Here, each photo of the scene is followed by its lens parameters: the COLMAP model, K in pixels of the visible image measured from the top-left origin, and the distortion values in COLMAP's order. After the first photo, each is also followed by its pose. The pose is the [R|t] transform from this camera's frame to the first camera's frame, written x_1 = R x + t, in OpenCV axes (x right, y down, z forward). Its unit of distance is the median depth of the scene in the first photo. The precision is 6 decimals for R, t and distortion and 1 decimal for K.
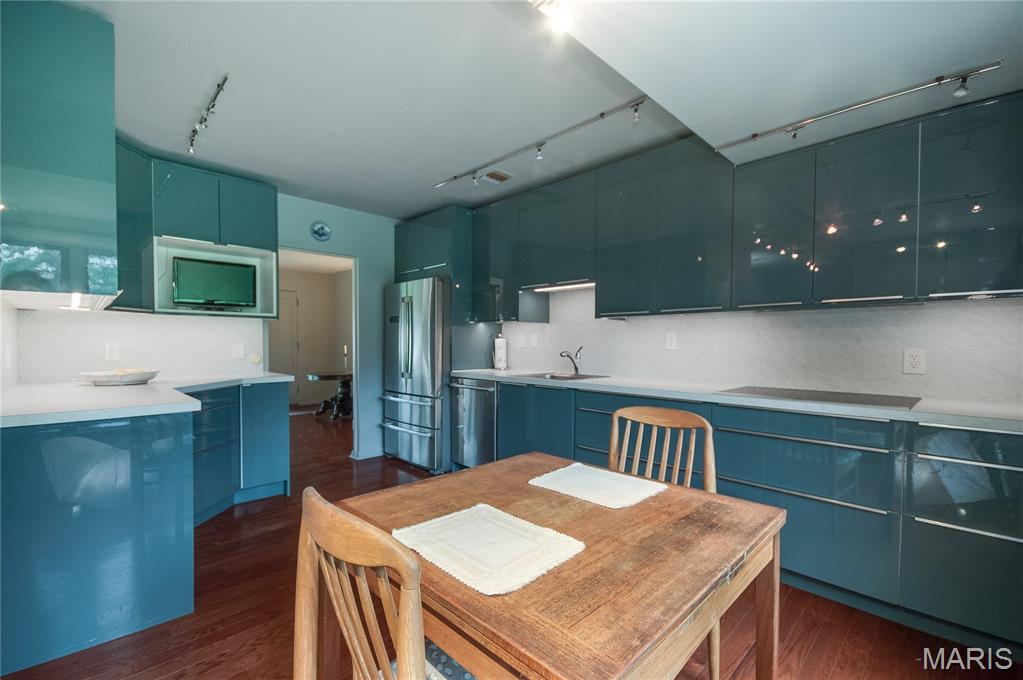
lens RADIAL K [[441.6, 0, 495.9], [0, 441.6, 352.6], [0, 0, 1]] dist [0.000671, -0.000383]
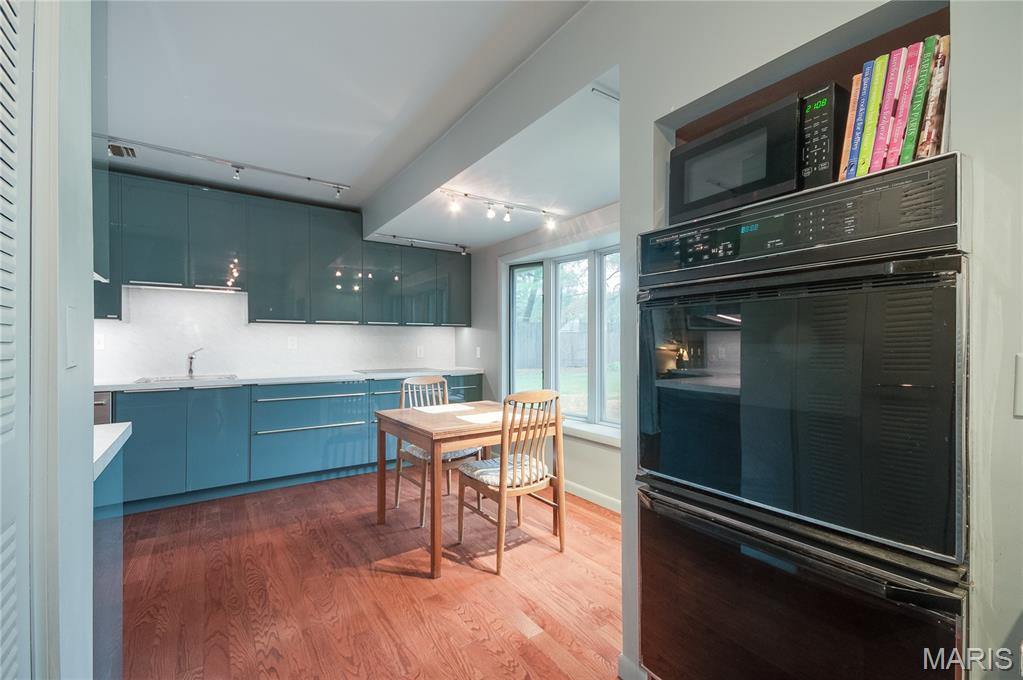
lens RADIAL K [[434.7, 0, 514.2], [0, 434.7, 347.1], [0, 0, 1]] dist [0.001985, 0.000068]
pose [[0.151250, -0.010610, 0.988439, -0.745361], [0.026518, 0.999626, 0.006672, -0.004491], [-0.988140, 0.025202, 0.151474, 0.131522]]
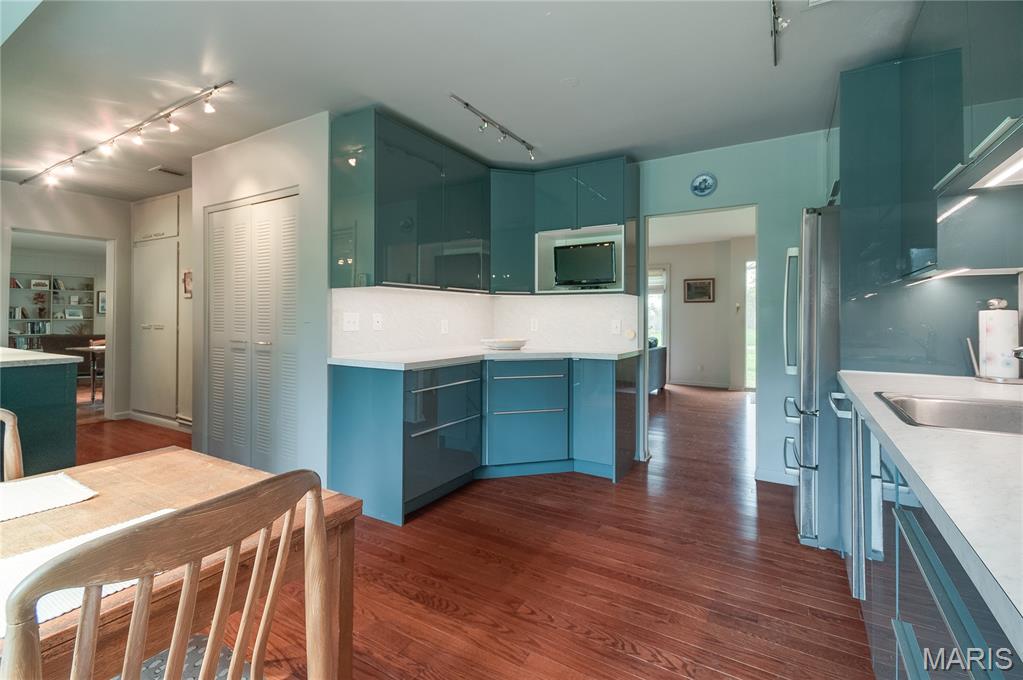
lens RADIAL K [[439.4, 0, 512.3], [0, 439.4, 314.4], [0, 0, 1]] dist [0.000852, -0.000063]
pose [[0.280982, -0.006518, -0.959691, 0.380454], [-0.023706, 0.999625, -0.013730, -0.013221], [0.959420, 0.026608, 0.280722, 0.544239]]
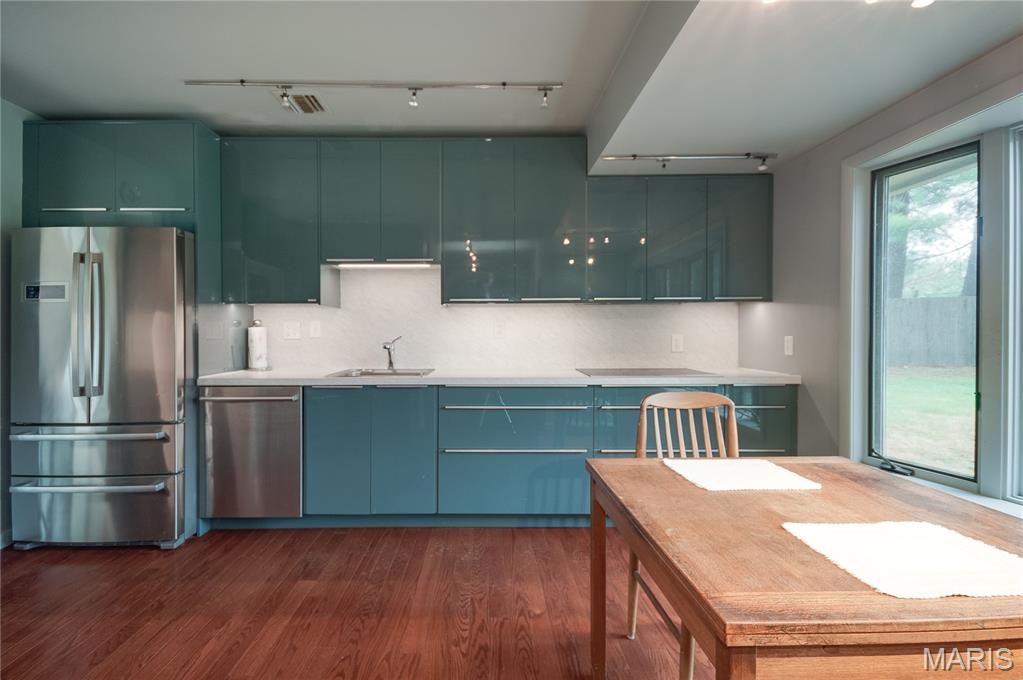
lens RADIAL K [[460.1, 0, 485.2], [0, 460.1, 336.5], [0, 0, 1]] dist [0.004090, -0.000096]
pose [[0.686619, -0.012907, 0.726903, -0.364479], [0.022501, 0.999741, -0.003502, -0.007219], [-0.726669, 0.018761, 0.686732, 0.280707]]
